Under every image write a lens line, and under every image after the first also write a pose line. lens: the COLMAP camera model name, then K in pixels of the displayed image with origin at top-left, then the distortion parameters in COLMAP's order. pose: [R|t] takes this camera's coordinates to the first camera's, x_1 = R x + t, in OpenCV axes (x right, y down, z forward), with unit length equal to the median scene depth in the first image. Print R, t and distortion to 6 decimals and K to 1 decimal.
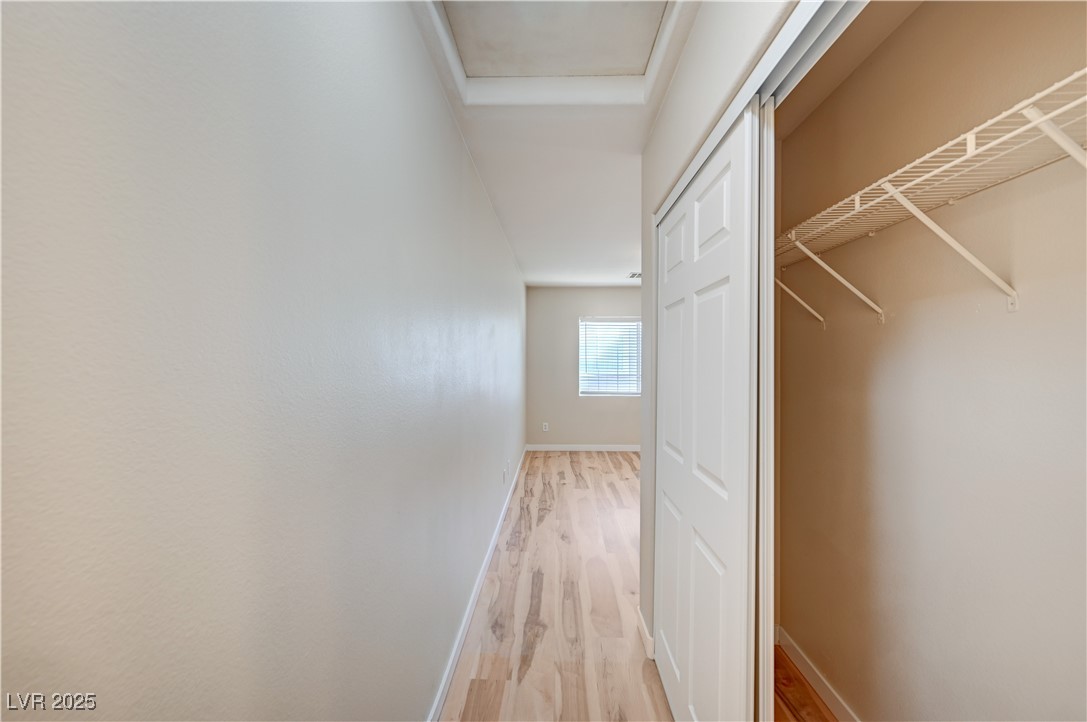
lens RADIAL K [[439.0, 0, 539.9], [0, 439.0, 360.0], [0, 0, 1]] dist [0.002340, -0.000262]
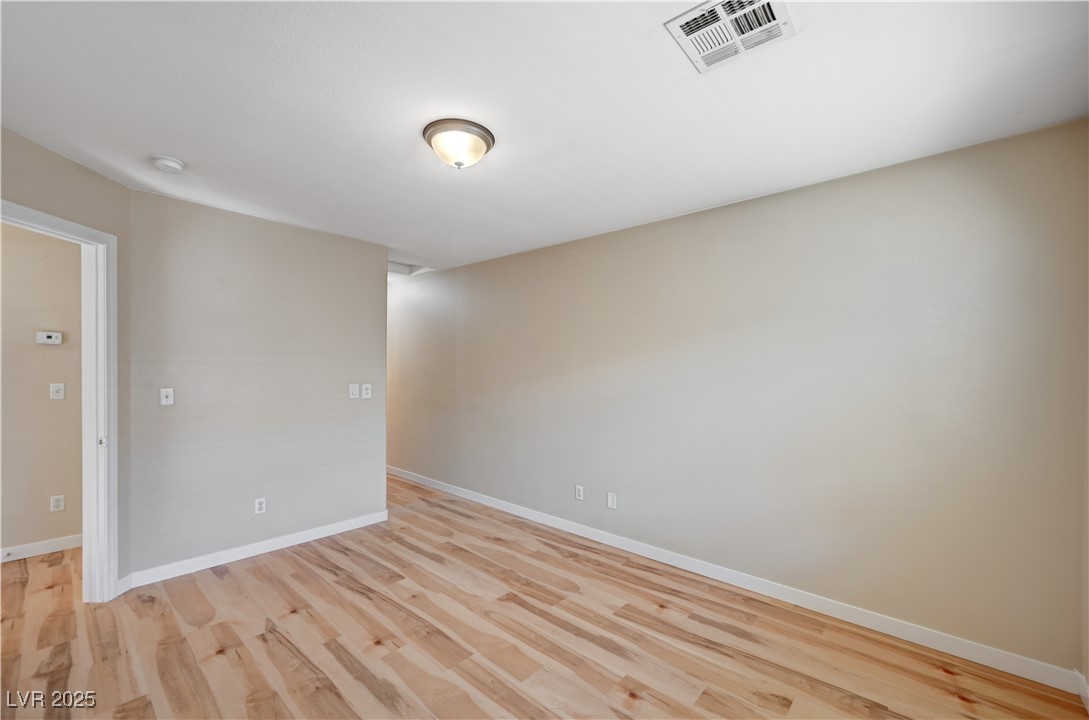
lens RADIAL K [[439.8, 0, 546.9], [0, 439.8, 366.7], [0, 0, 1]] dist [0.002340, -0.000262]
pose [[-0.637636, -0.018893, -0.770106, 0.892611], [-0.017594, 0.999796, -0.009960, 0.003746], [0.770137, 0.007199, -0.637838, 1.973225]]
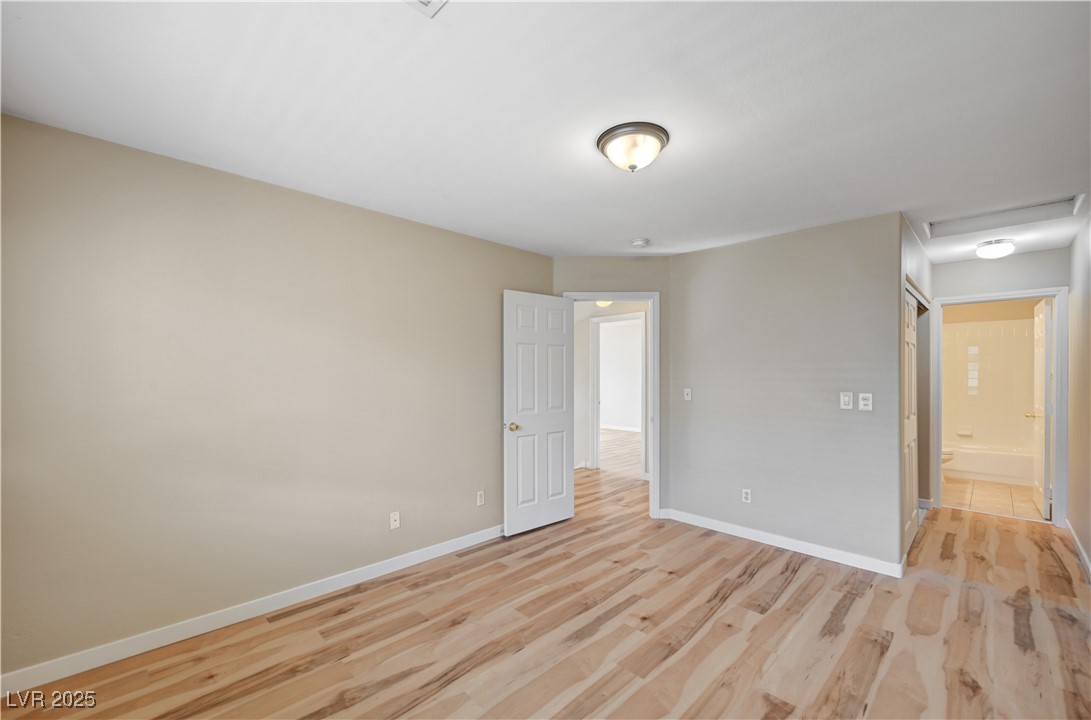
lens RADIAL K [[440.6, 0, 549.9], [0, 440.6, 368.5], [0, 0, 1]] dist [0.002340, -0.000262]
pose [[-0.732102, -0.000128, 0.681195, 0.073768], [-0.003403, 0.999988, -0.003470, -0.000510], [-0.681187, -0.004859, -0.732094, 2.014311]]
